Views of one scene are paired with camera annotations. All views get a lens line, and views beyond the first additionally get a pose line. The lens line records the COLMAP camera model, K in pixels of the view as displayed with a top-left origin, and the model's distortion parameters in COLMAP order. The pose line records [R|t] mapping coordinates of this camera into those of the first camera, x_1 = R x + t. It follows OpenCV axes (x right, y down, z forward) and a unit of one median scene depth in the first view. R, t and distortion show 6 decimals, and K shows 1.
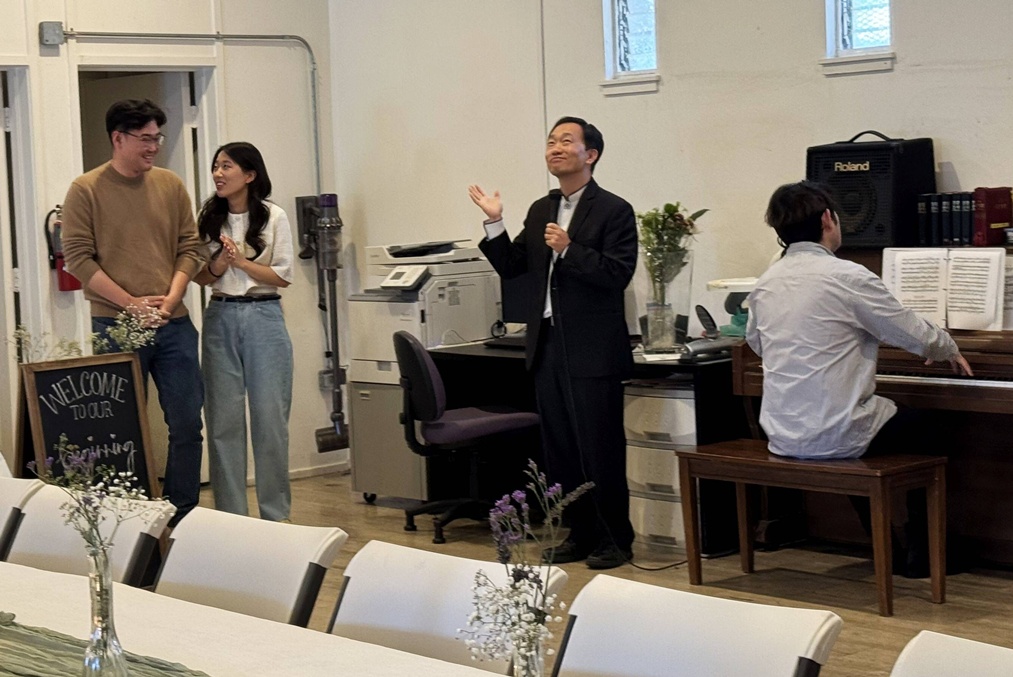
lens RADIAL K [[2102.1, 0, 504.3], [0, 2102.1, 339.9], [0, 0, 1]] dist [0.023716, 0.000000]
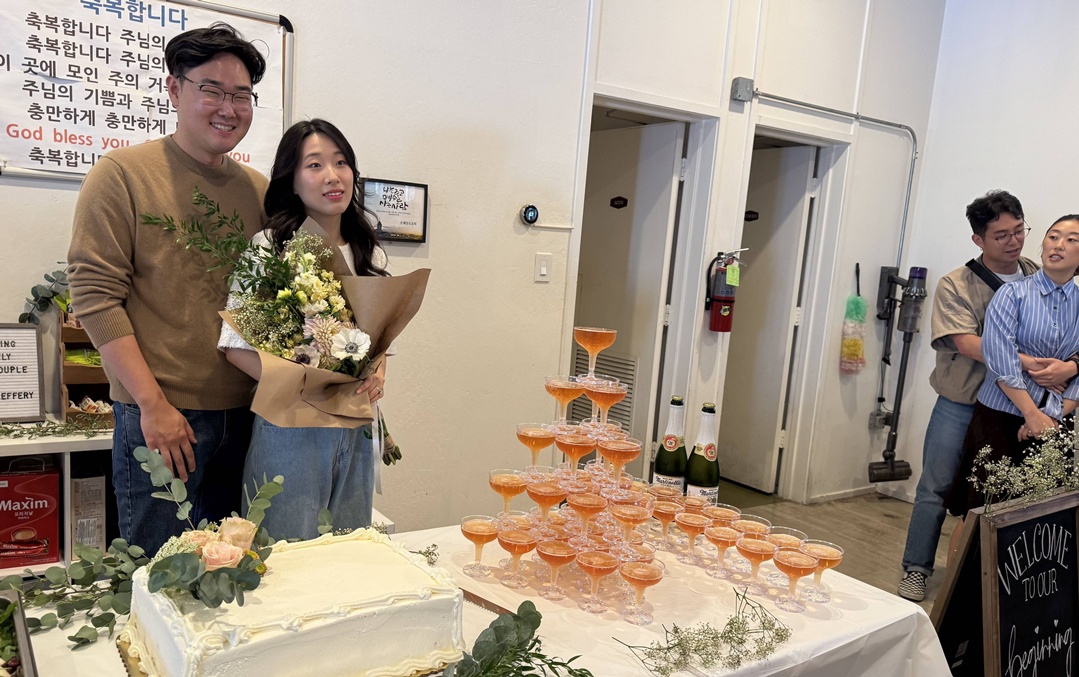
lens RADIAL K [[837.4, 0, 520.8], [0, 837.4, 388.6], [0, 0, 1]] dist [0.037154, -0.051720]
pose [[0.981394, 0.132849, -0.138622, -0.248665], [-0.120107, 0.988051, 0.096590, -0.024154], [0.149798, -0.078143, 0.985624, 0.557744]]
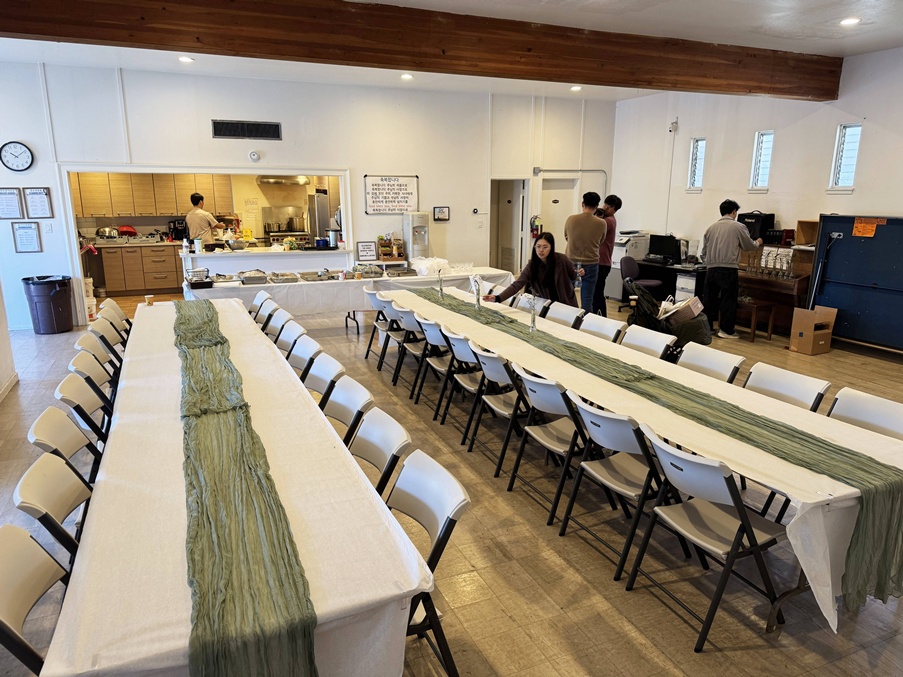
lens RADIAL K [[627.9, 0, 450.7], [0, 627.9, 342.8], [0, 0, 1]] dist [0.037085, -0.011471]
pose [[0.942127, 0.115985, -0.314554, 0.038060], [-0.062710, 0.982656, 0.174510, -0.026476], [0.329339, -0.144685, 0.933061, -0.182270]]
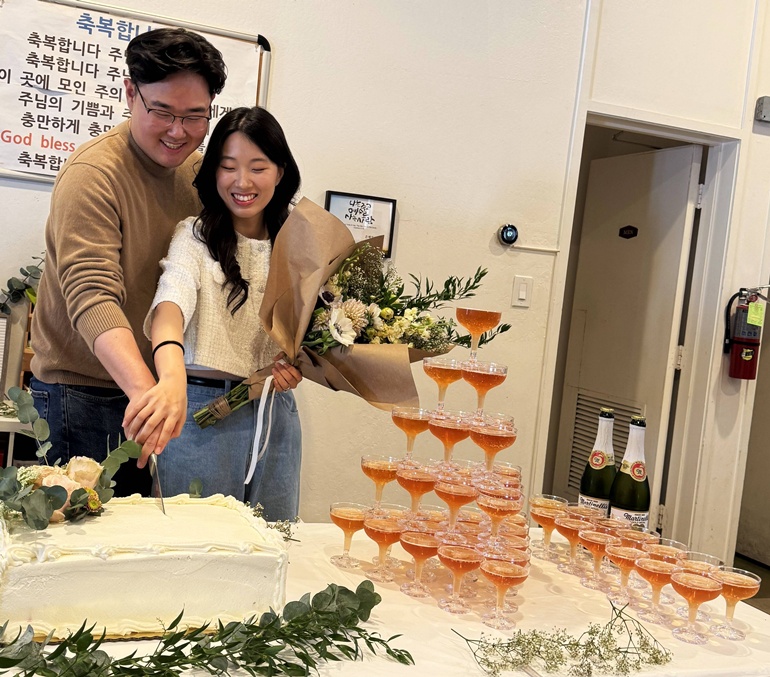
lens RADIAL K [[934.2, 0, 380.1], [0, 934.2, 333.8], [0, 0, 1]] dist [0.033865, 0.000000]
pose [[0.914256, 0.152281, -0.375429, -0.203027], [-0.169883, 0.985365, -0.014021, -0.009698], [0.367800, 0.076598, 0.926745, 0.553813]]
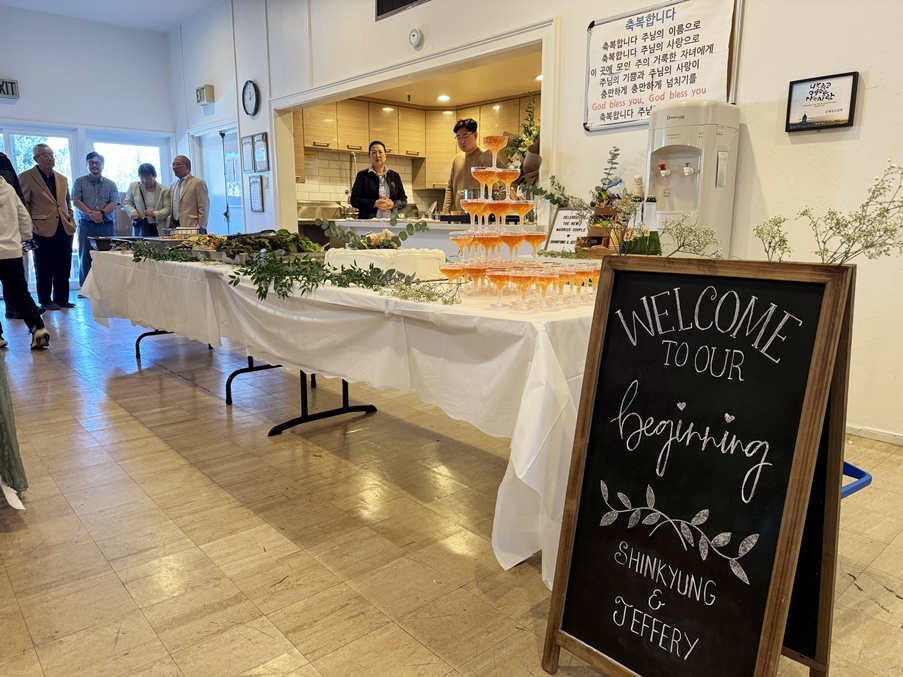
lens RADIAL K [[627.9, 0, 446.0], [0, 627.9, 334.1], [0, 0, 1]] dist [0.037085, -0.011471]
pose [[-0.003954, 0.227824, -0.973694, -0.029358], [-0.077213, 0.970726, 0.227442, -0.003596], [0.997007, 0.076082, 0.013753, 0.714430]]
